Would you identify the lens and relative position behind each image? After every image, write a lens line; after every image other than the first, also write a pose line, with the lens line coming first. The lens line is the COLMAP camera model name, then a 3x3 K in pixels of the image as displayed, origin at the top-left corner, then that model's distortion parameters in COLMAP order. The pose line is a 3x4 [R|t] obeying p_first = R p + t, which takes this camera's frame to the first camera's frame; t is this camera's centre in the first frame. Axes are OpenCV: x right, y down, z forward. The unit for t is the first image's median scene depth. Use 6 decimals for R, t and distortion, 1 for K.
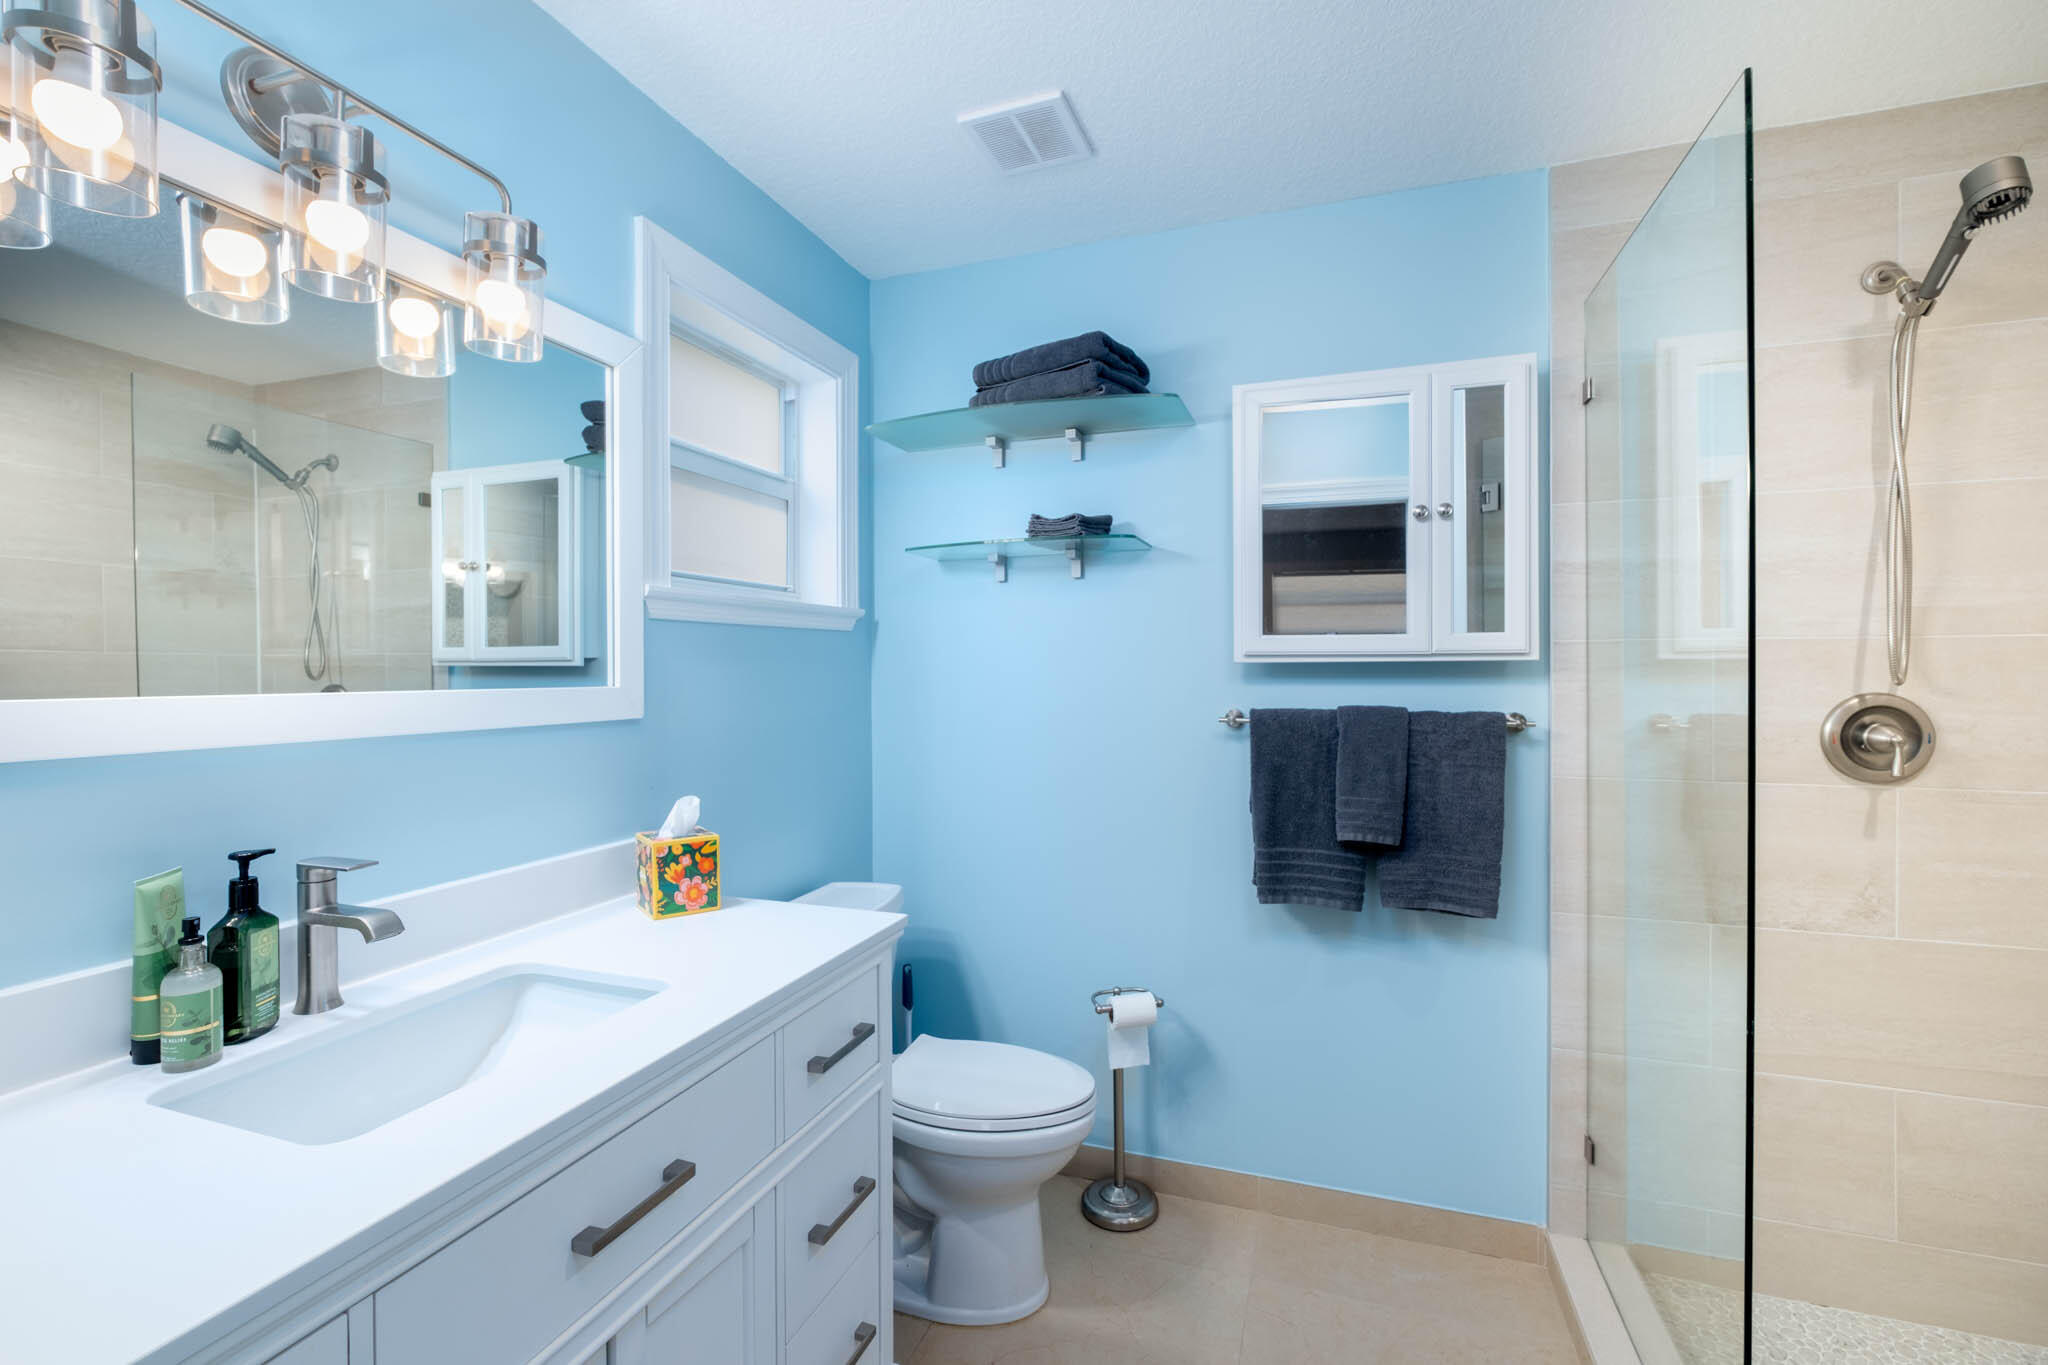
lens RADIAL K [[889.0, 0, 1017.1], [0, 889.0, 673.0], [0, 0, 1]] dist [-0.007000, 0.000371]
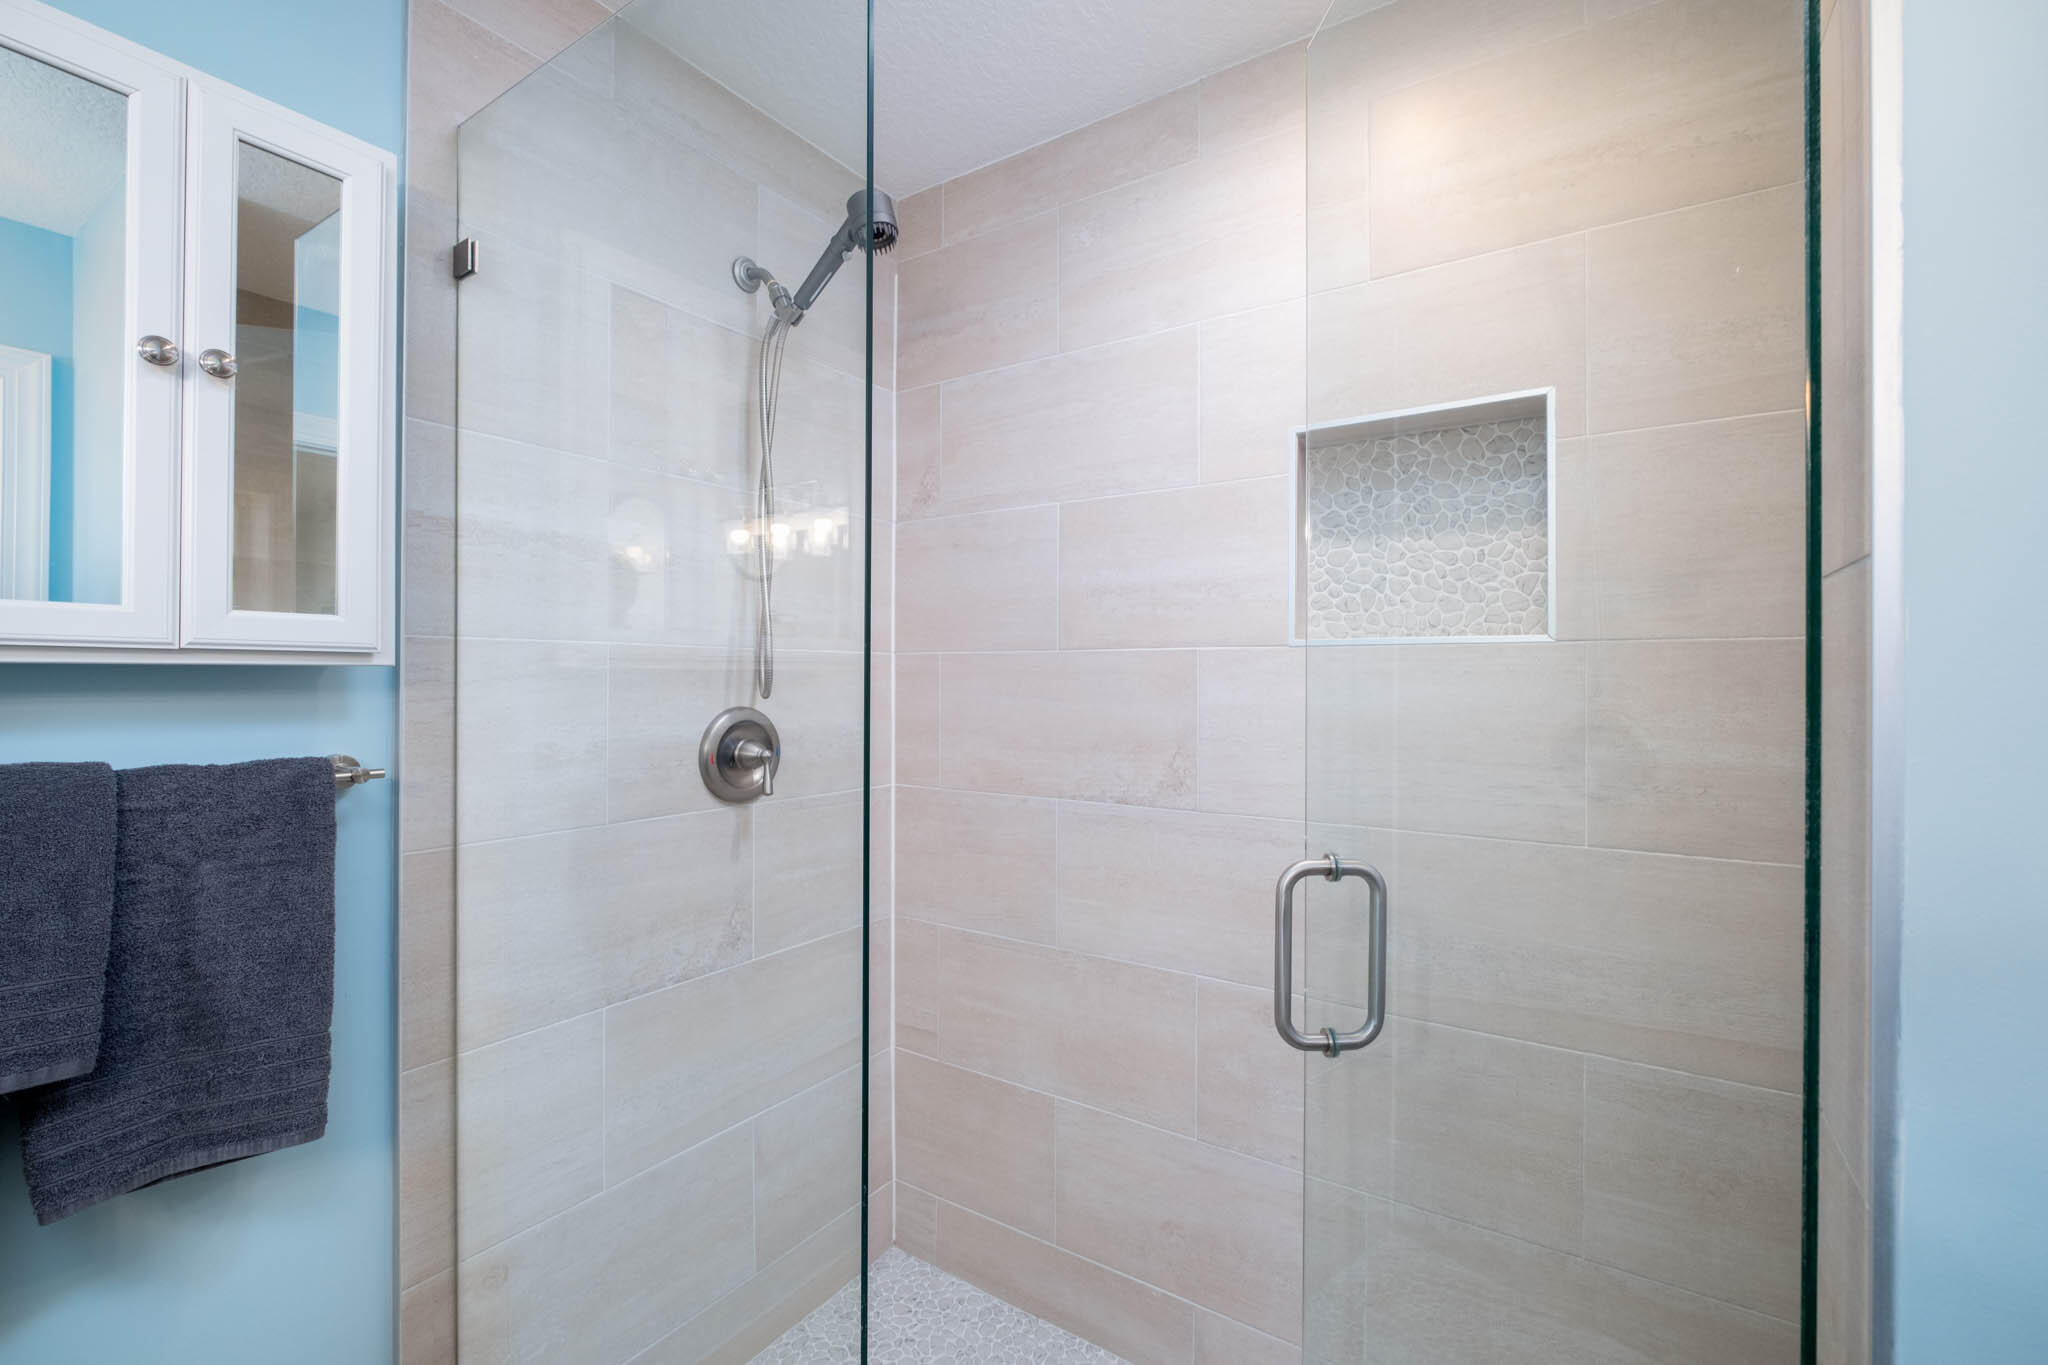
lens RADIAL K [[889.0, 0, 1017.1], [0, 889.0, 673.0], [0, 0, 1]] dist [-0.007000, 0.000371]
pose [[0.255592, 0.011987, 0.966710, 0.112810], [0.004231, 0.999900, -0.013518, -0.000218], [-0.966775, 0.007546, 0.255516, 0.426599]]
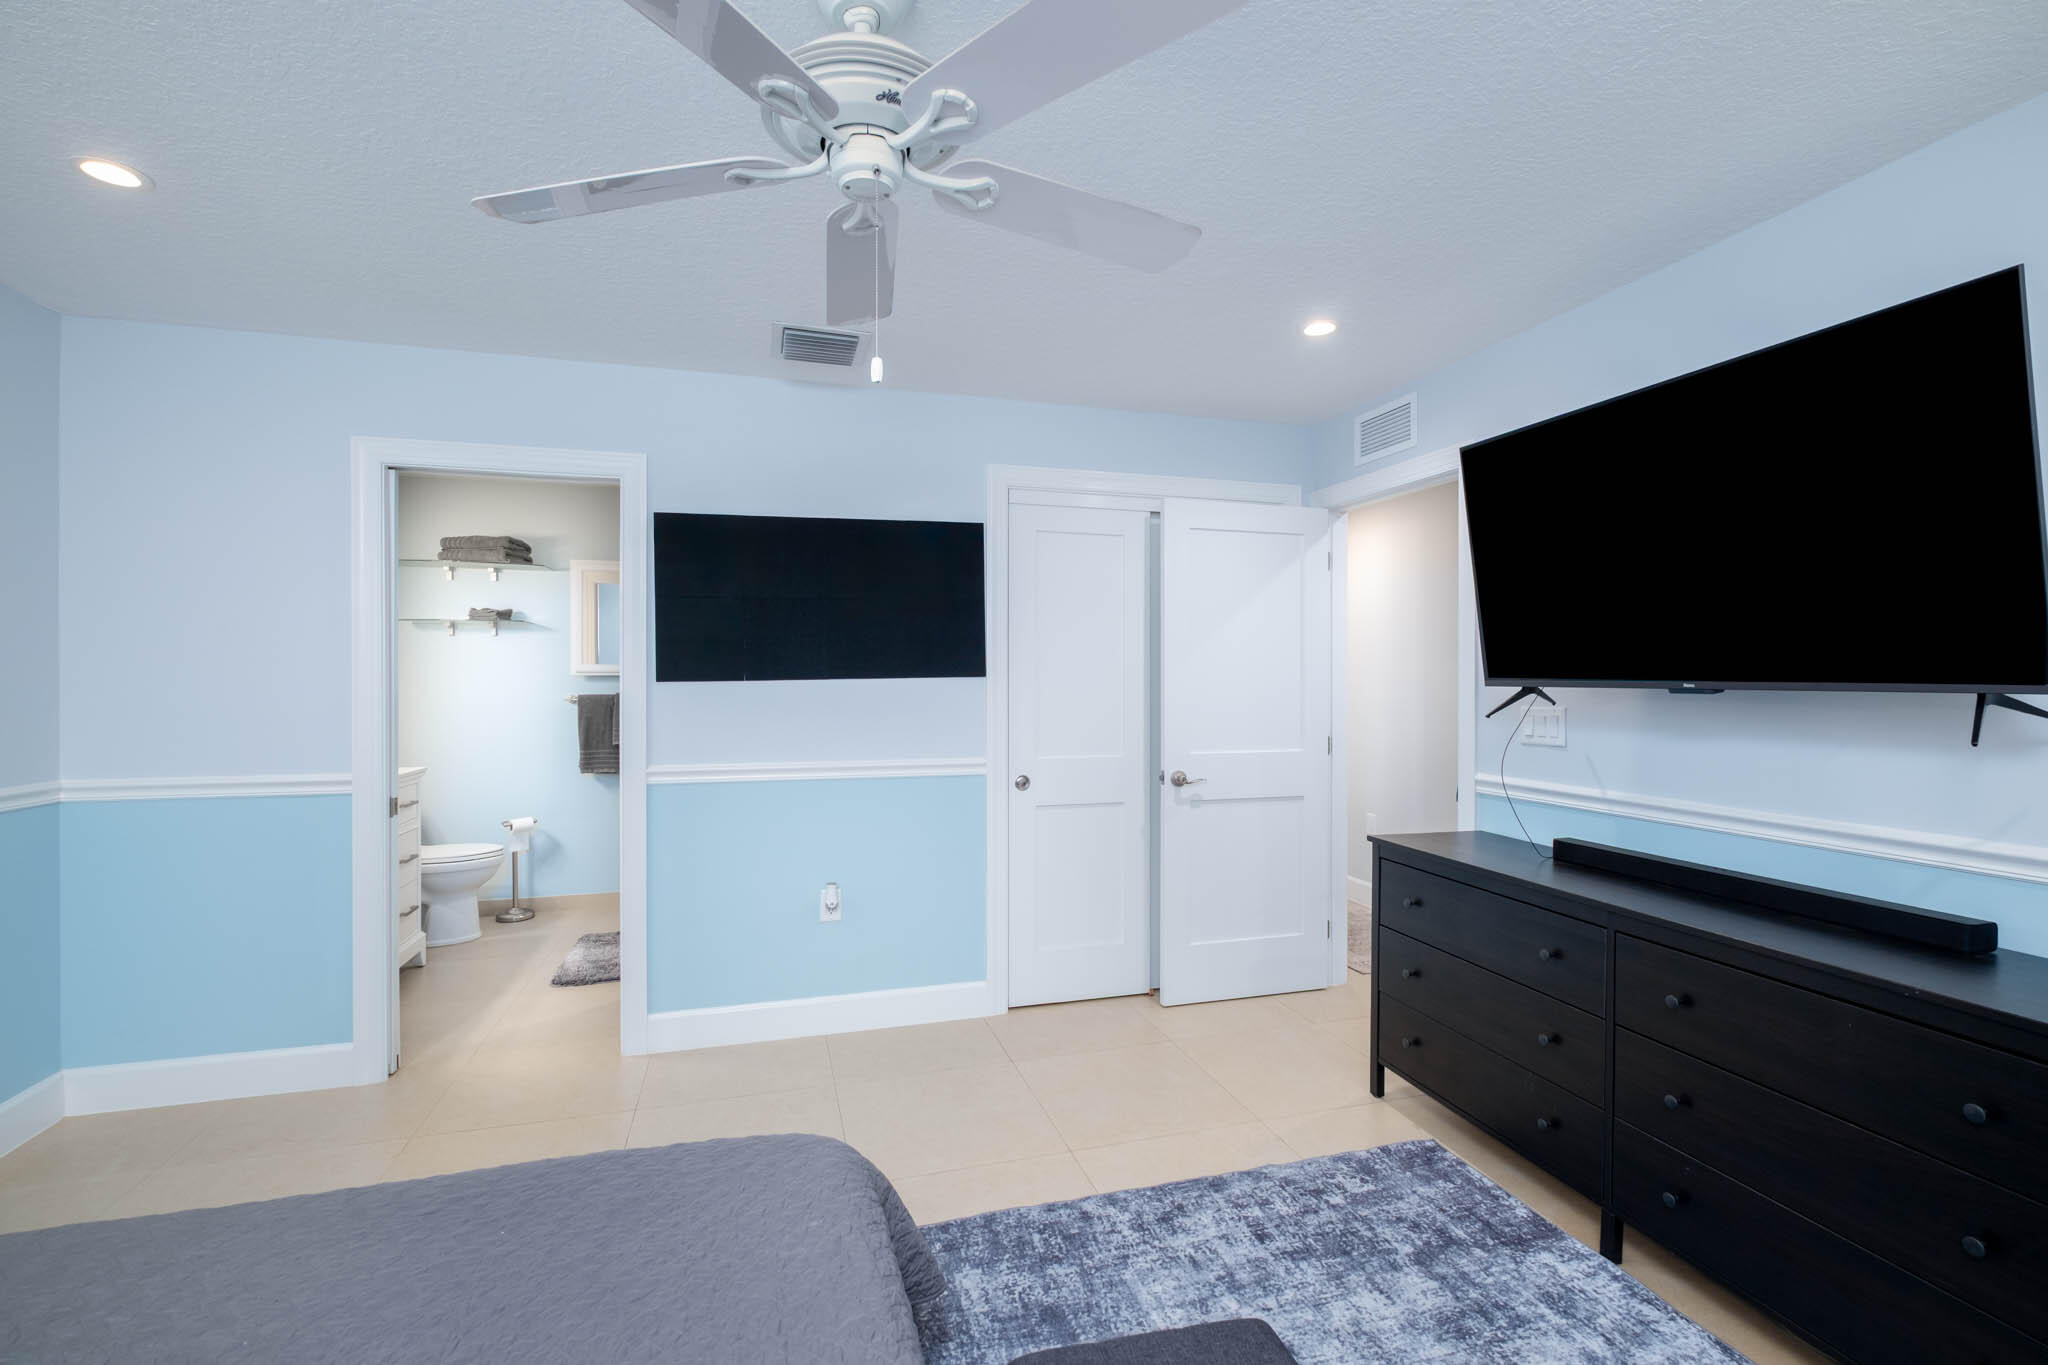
lens RADIAL K [[889.0, 0, 1017.1], [0, 889.0, 673.0], [0, 0, 1]] dist [-0.007000, 0.000371]
pose [[0.811764, 0.002771, 0.583979, -0.191082], [0.001987, 0.999970, -0.007507, 0.003564], [-0.583982, 0.007255, 0.811734, -1.796444]]
